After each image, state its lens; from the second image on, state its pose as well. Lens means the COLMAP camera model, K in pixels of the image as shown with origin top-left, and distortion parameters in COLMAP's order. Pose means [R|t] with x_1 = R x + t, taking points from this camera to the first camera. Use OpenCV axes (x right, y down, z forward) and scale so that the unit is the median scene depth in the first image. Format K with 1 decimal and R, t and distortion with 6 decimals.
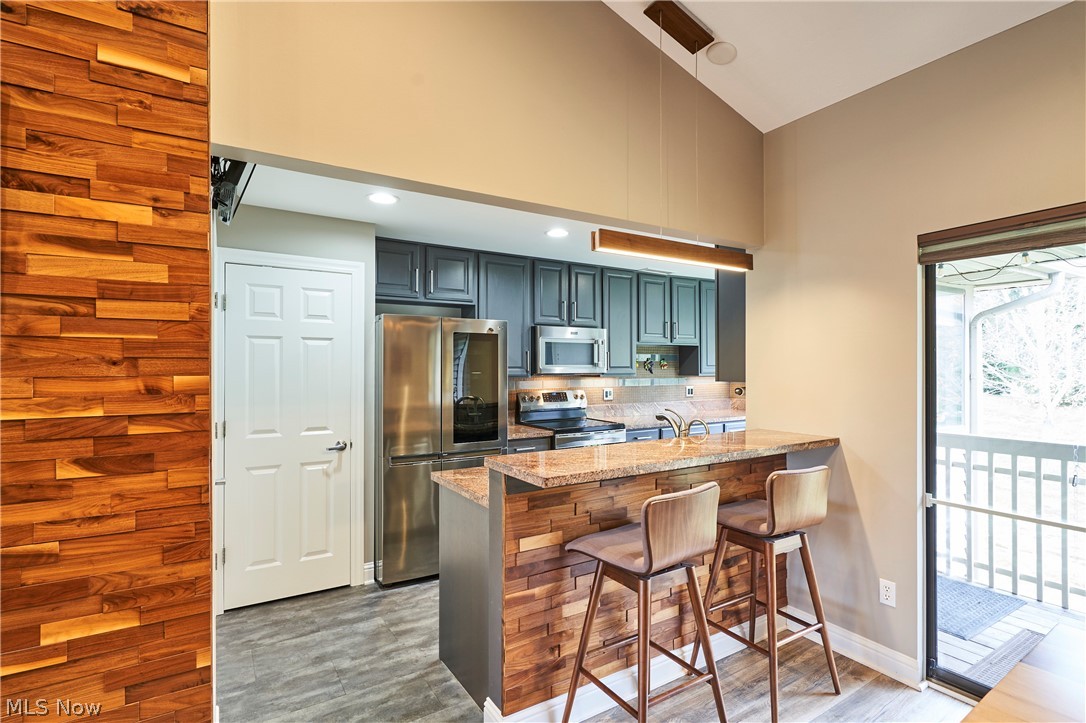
lens RADIAL K [[527.6, 0, 546.1], [0, 527.6, 364.0], [0, 0, 1]] dist [-0.009802, 0.000693]
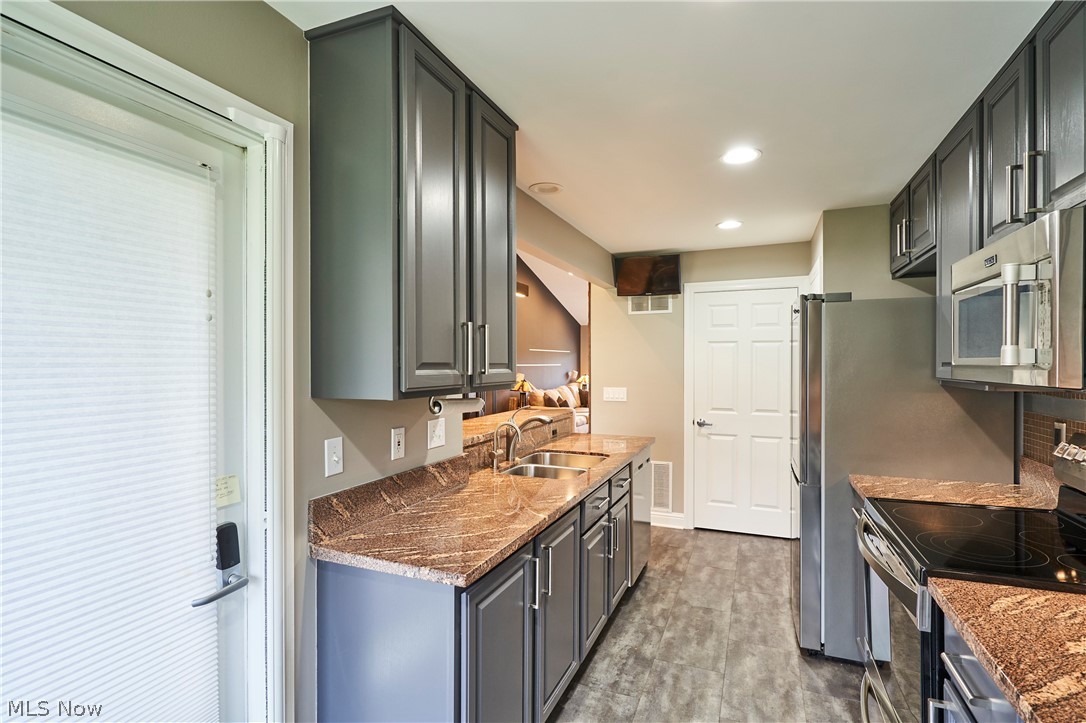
lens RADIAL K [[527.6, 0, 545.1], [0, 527.6, 363.6], [0, 0, 1]] dist [-0.009802, 0.000693]
pose [[-0.813943, 0.000913, -0.580944, 0.788502], [-0.000552, 0.999997, 0.002346, 0.009348], [0.580944, 0.002230, -0.813940, 1.853894]]
